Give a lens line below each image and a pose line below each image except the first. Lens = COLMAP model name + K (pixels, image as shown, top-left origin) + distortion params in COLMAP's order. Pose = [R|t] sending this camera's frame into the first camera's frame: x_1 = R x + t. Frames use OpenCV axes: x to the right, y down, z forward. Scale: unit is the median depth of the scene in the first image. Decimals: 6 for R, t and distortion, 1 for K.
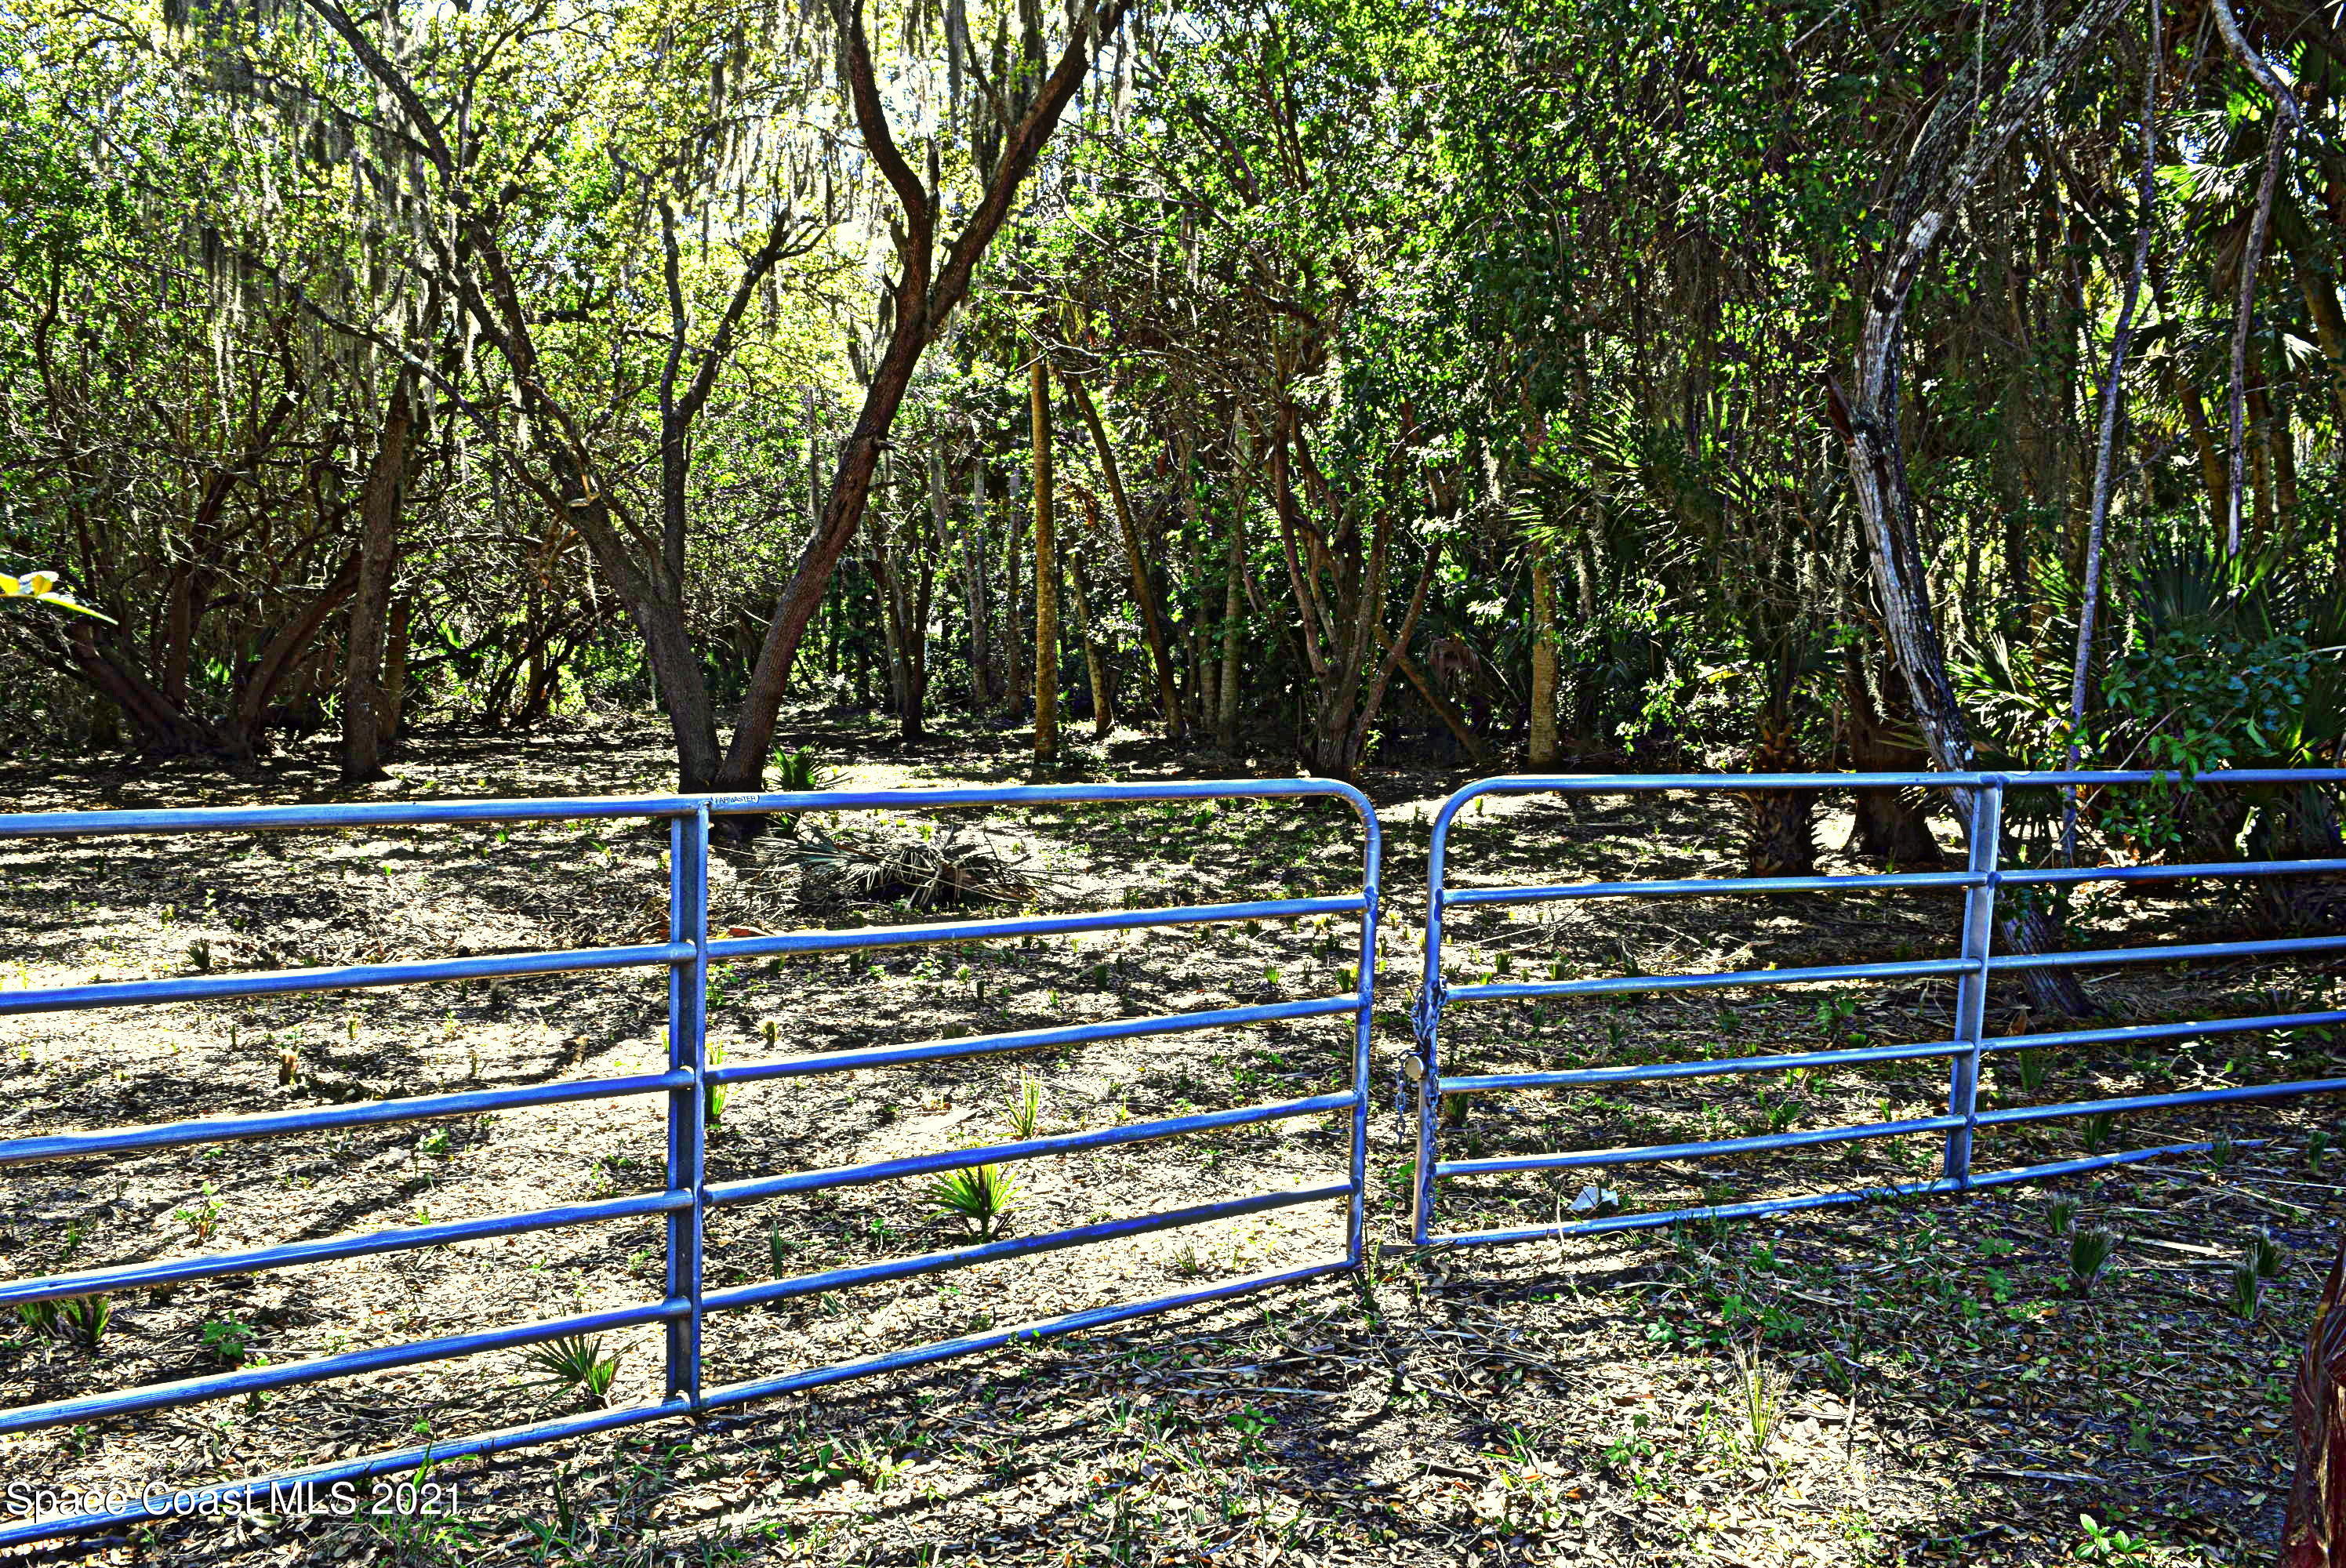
lens RADIAL K [[1837.7, 0, 1172.2], [0, 1837.7, 790.7], [0, 0, 1]] dist [-0.085211, 0.005547]
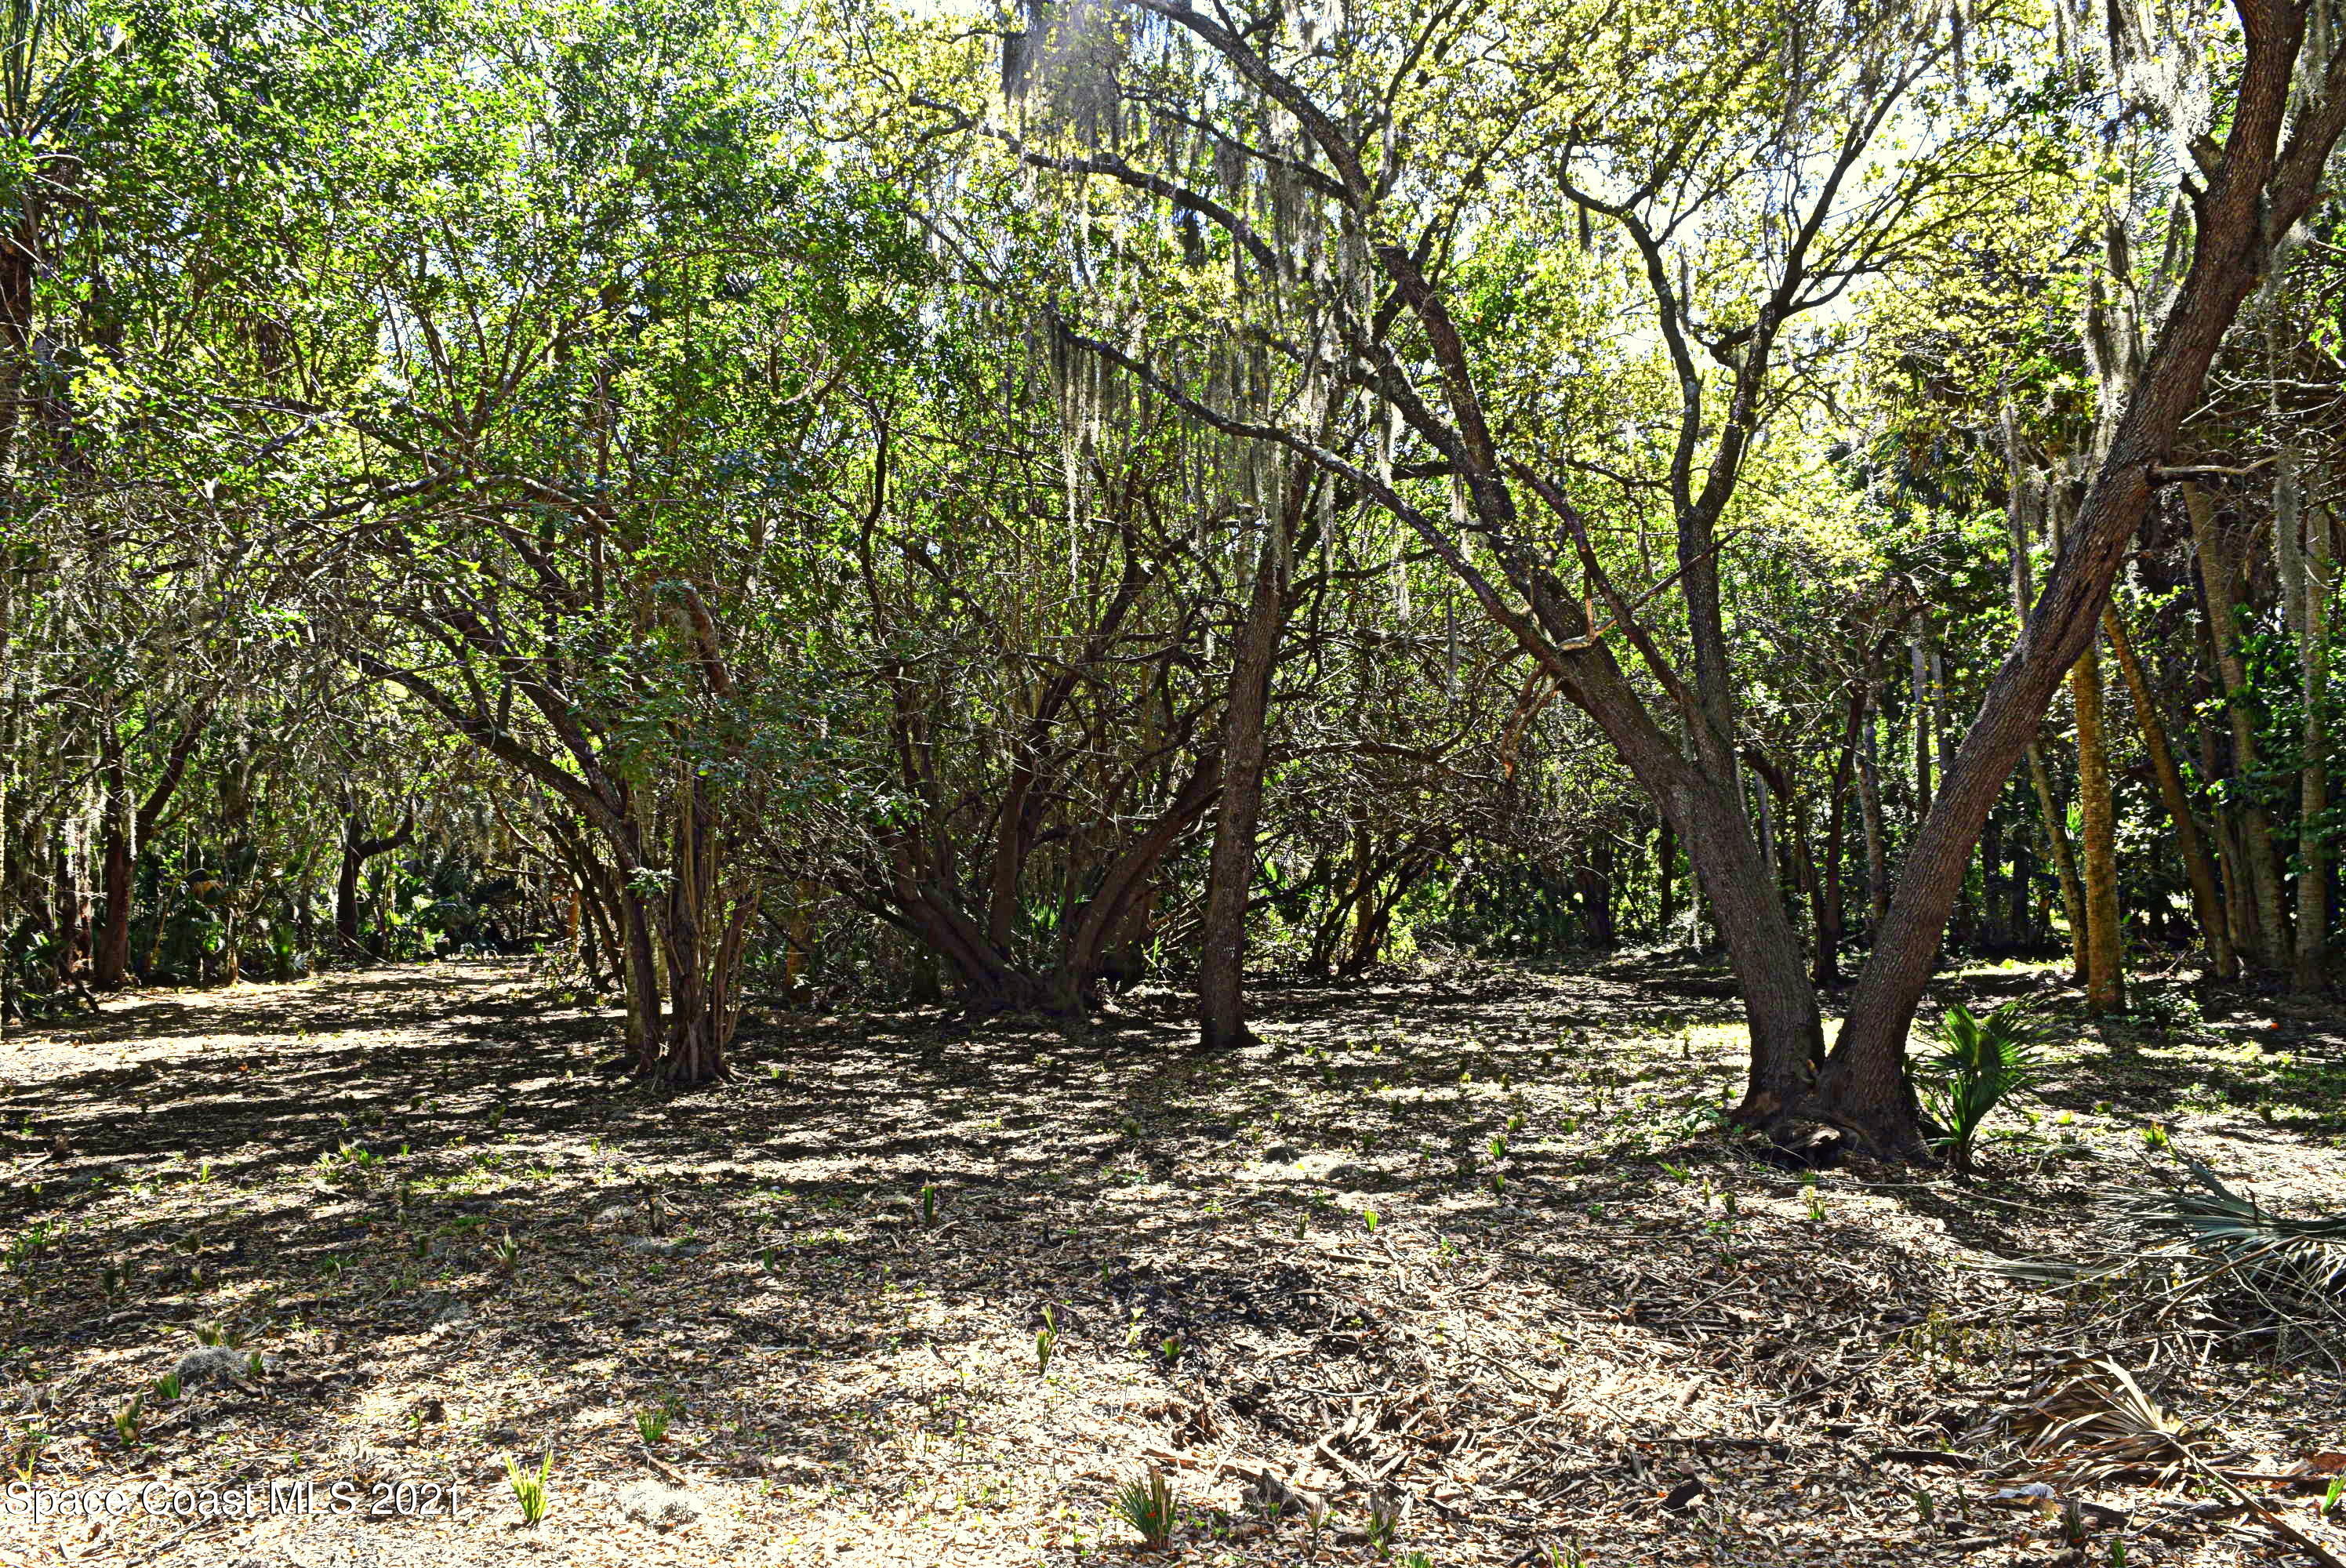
lens RADIAL K [[1837.7, 0, 1173.4], [0, 1837.7, 781.8], [0, 0, 1]] dist [-0.085211, 0.005547]
pose [[0.919985, -0.050315, -0.388711, -0.141619], [-0.004007, 0.990467, -0.137690, -0.008788], [0.391933, 0.128231, 0.911013, 0.230099]]
